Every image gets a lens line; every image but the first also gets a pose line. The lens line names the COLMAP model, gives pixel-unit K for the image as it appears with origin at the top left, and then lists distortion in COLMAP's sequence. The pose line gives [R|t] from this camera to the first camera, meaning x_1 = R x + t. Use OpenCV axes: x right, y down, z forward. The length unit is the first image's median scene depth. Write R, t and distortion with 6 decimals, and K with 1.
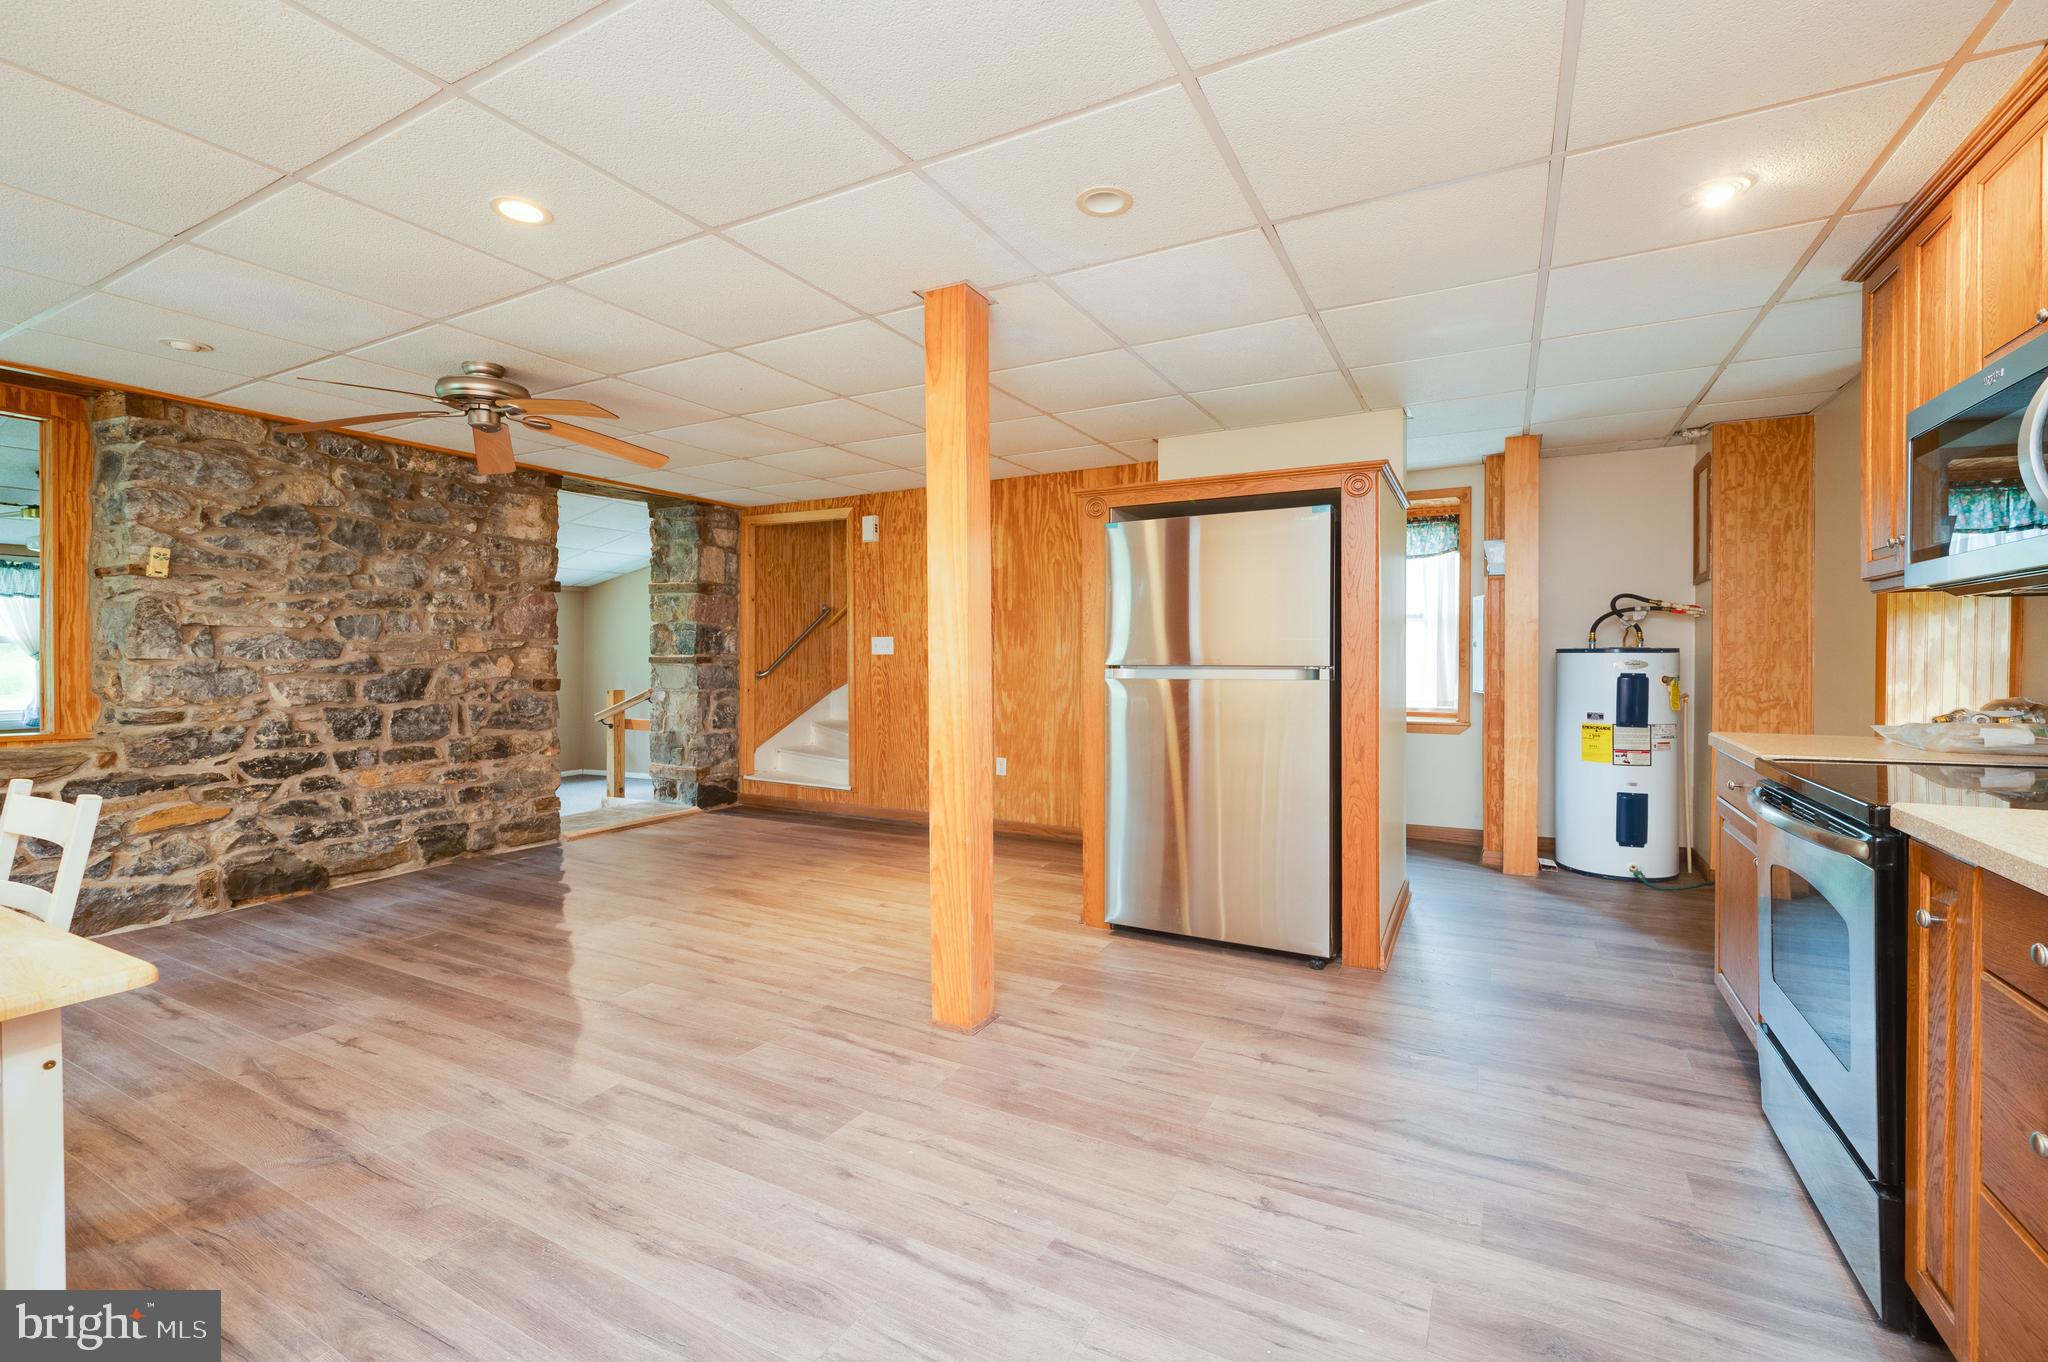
lens RADIAL K [[818.9, 0, 1119.5], [0, 818.9, 654.9], [0, 0, 1]] dist [-0.001285, -0.000379]
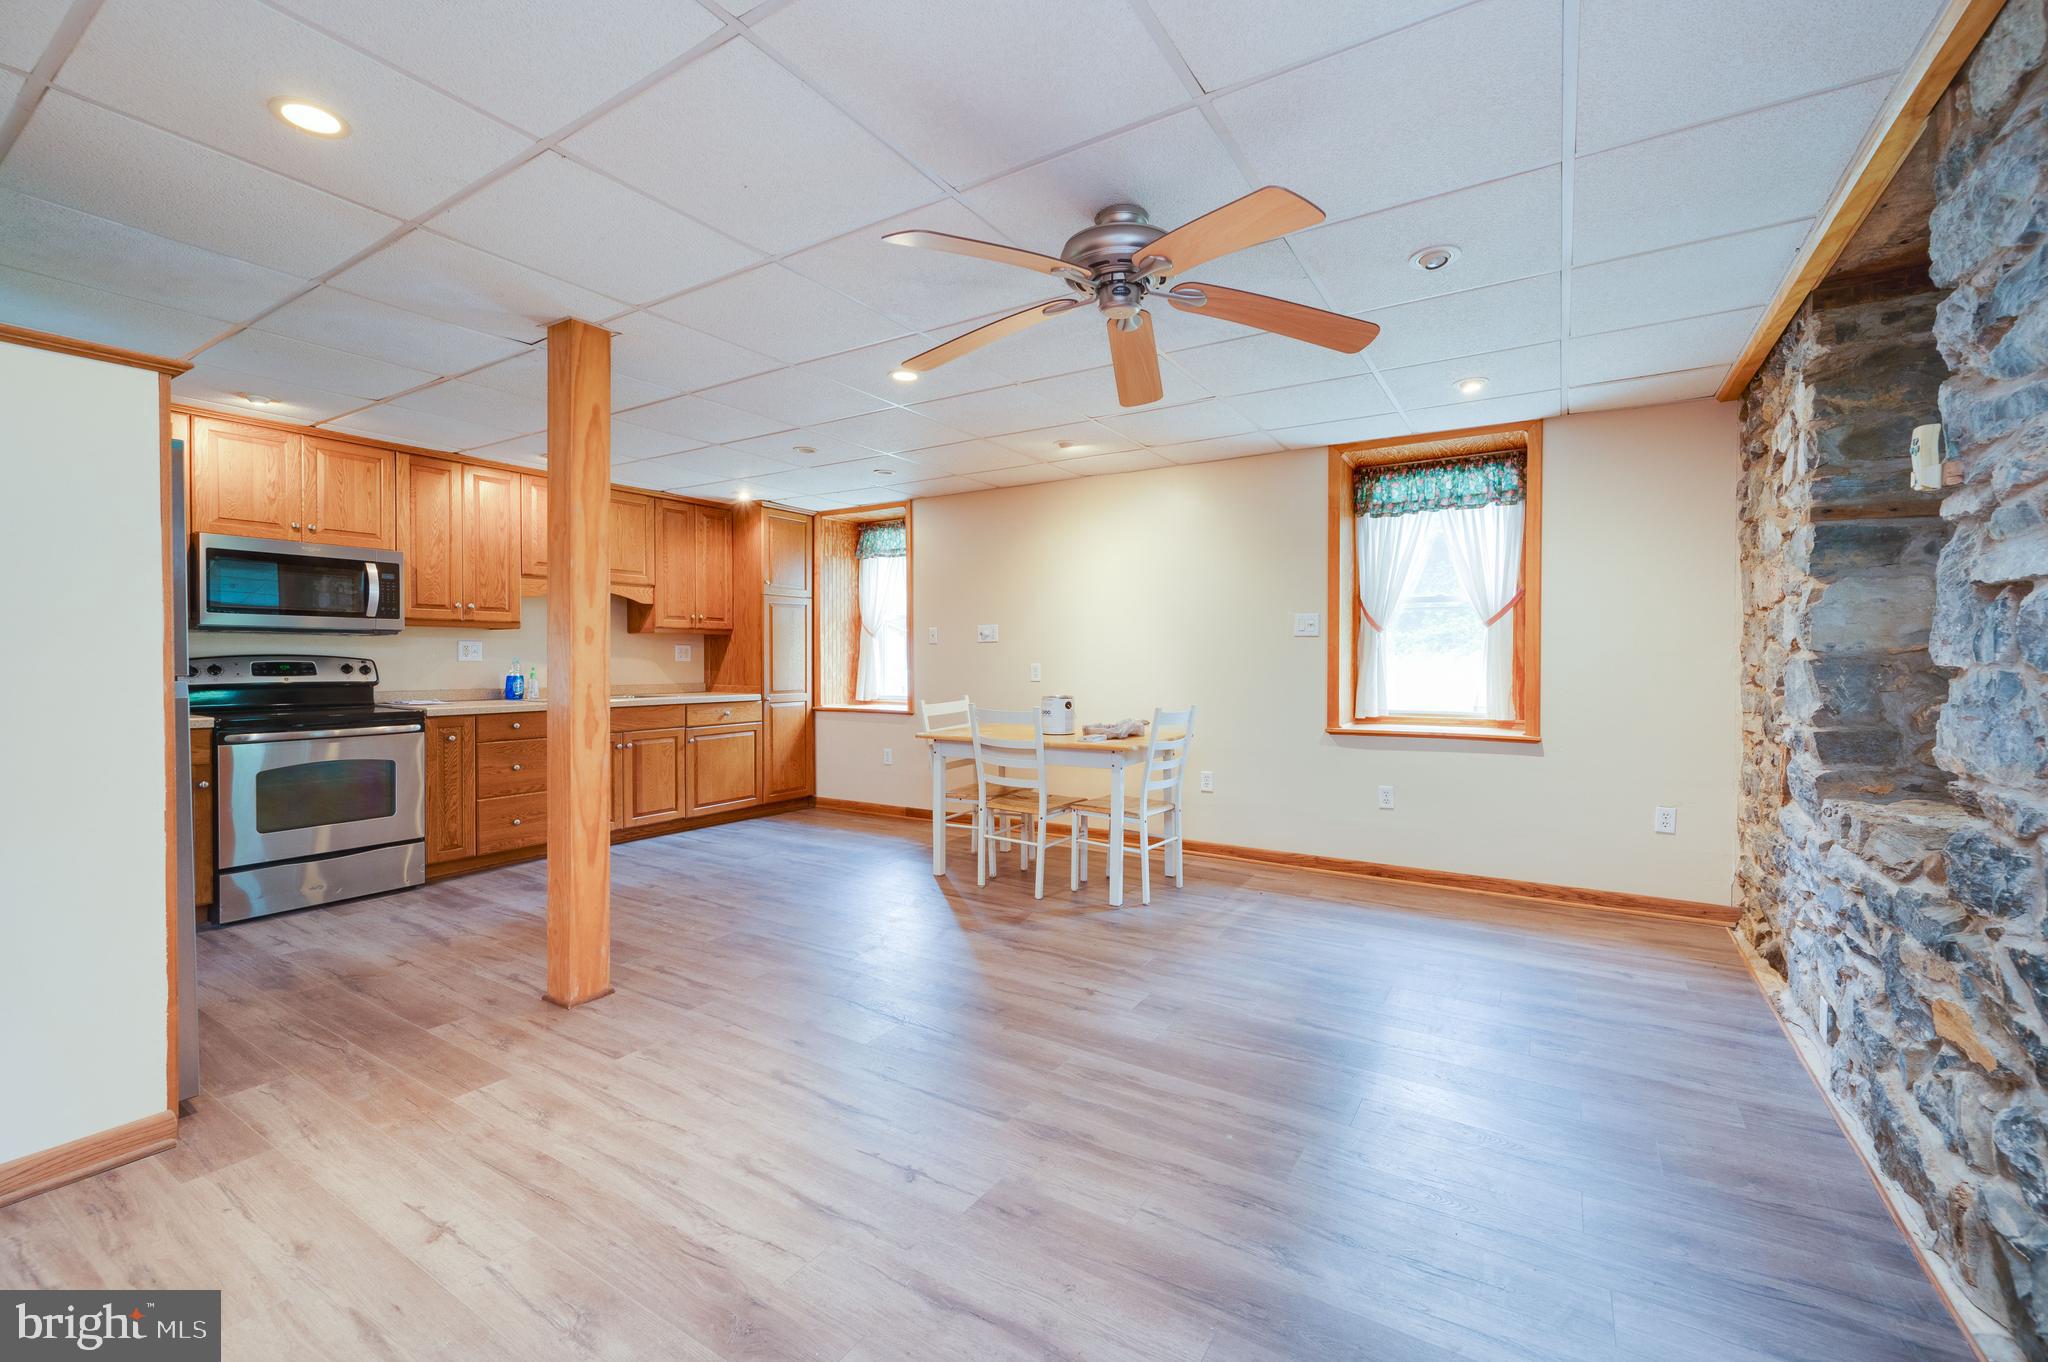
lens RADIAL K [[815.6, 0, 1049.8], [0, 815.6, 665.0], [0, 0, 1]] dist [-0.001887, -0.000118]
pose [[-0.988975, -0.000370, 0.148085, -0.640306], [0.000452, 0.999985, 0.005511, 0.001171], [-0.148085, 0.005517, -0.988959, 1.305647]]
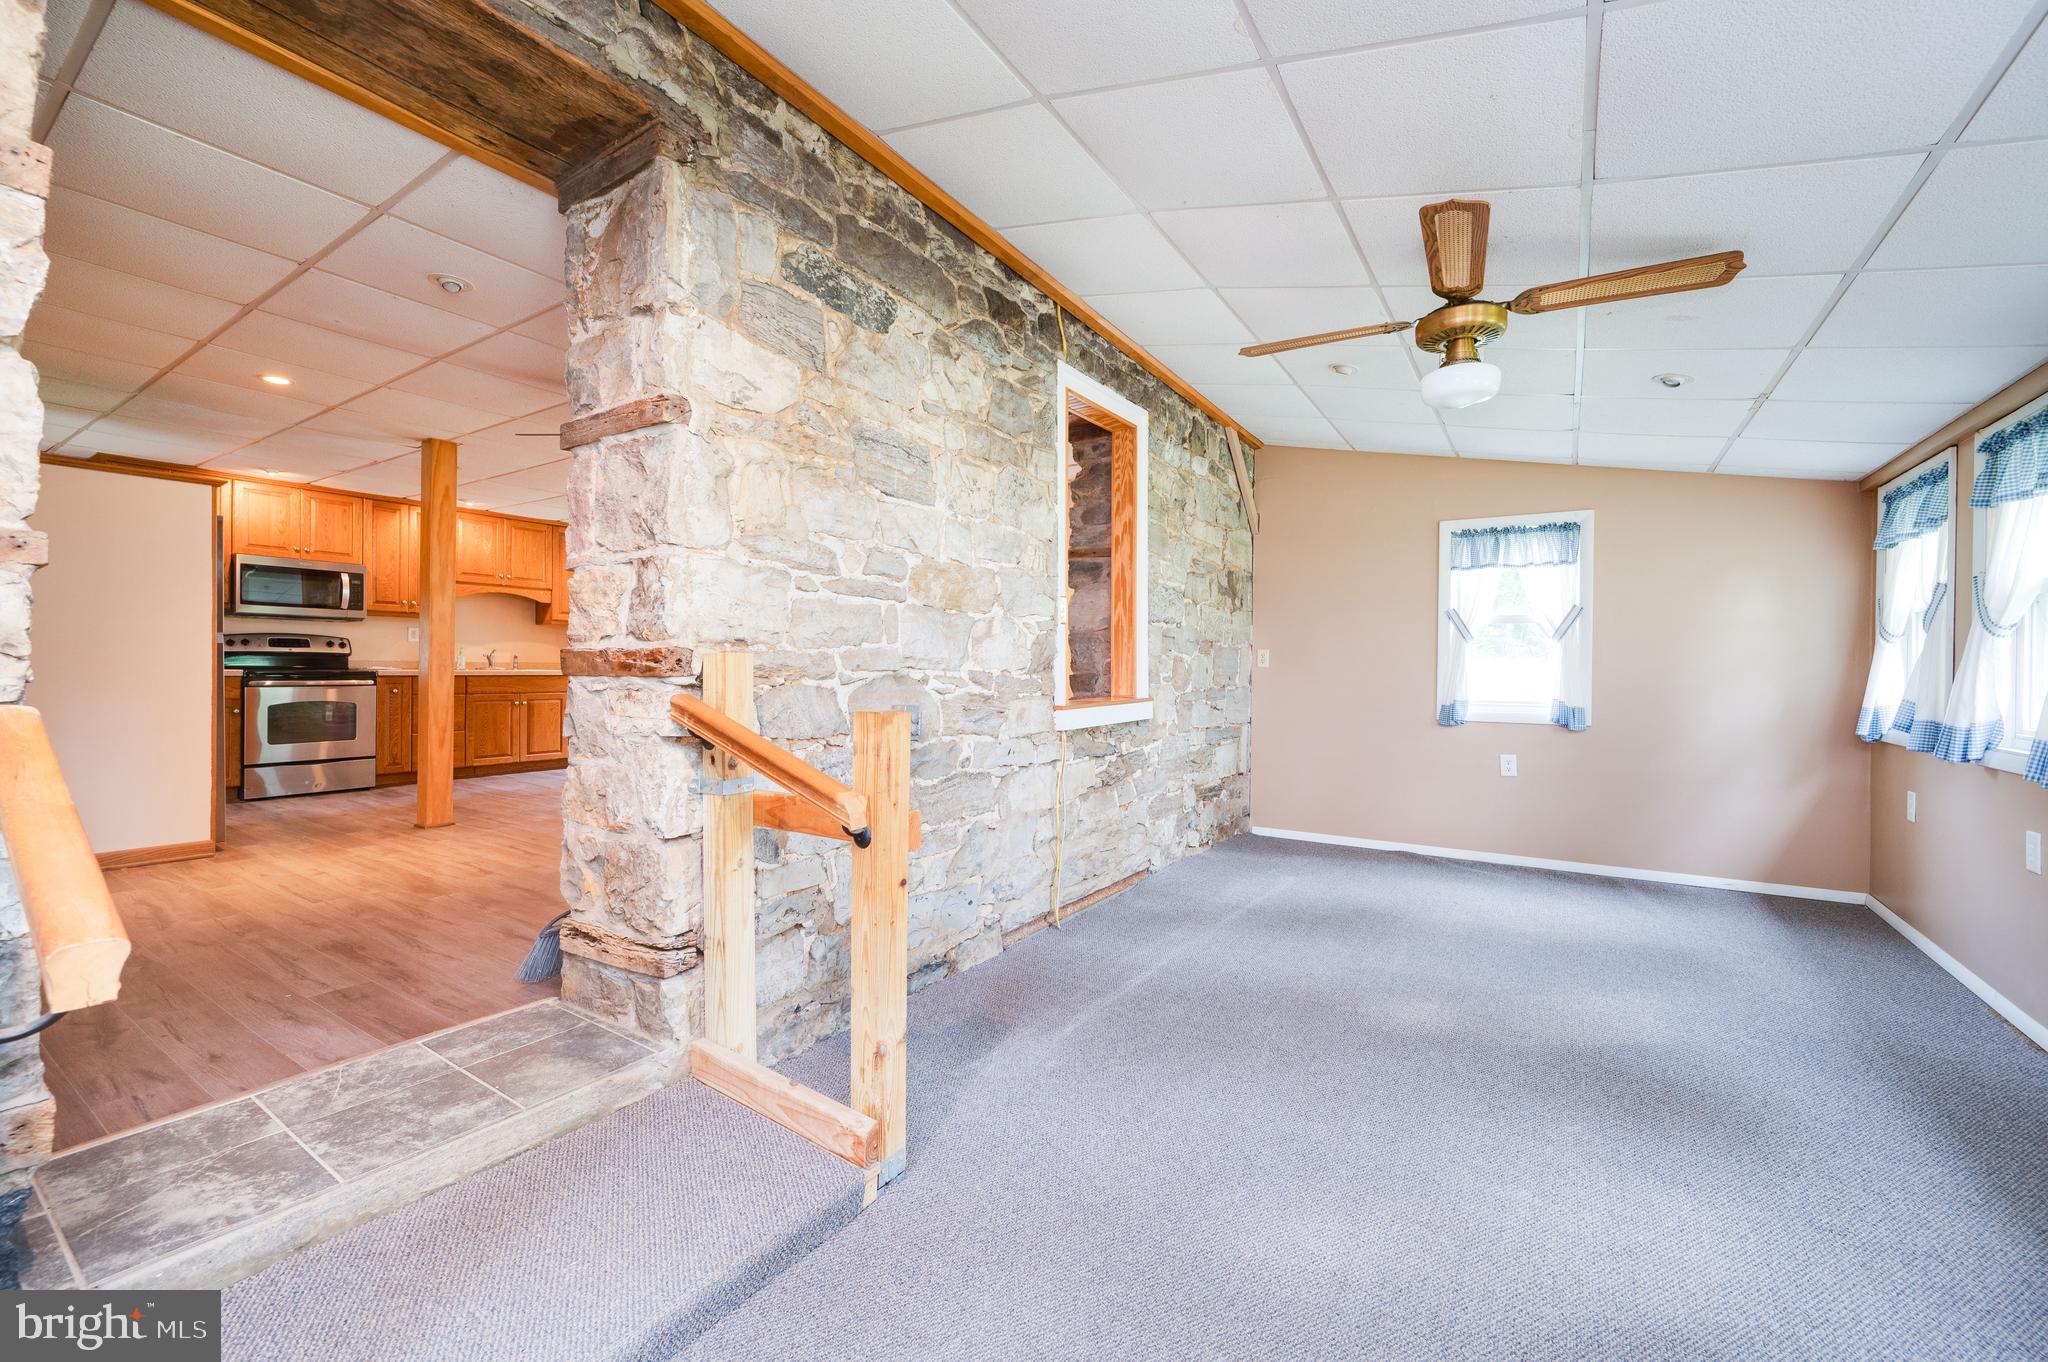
lens RADIAL K [[827.2, 0, 1015.5], [0, 827.2, 671.4], [0, 0, 1]] dist [-0.001826, -0.000320]
pose [[-0.978280, -0.012715, 0.206897, -1.247734], [-0.012308, 0.999919, 0.003254, 0.045824], [-0.206921, 0.000637, -0.978357, 1.708935]]
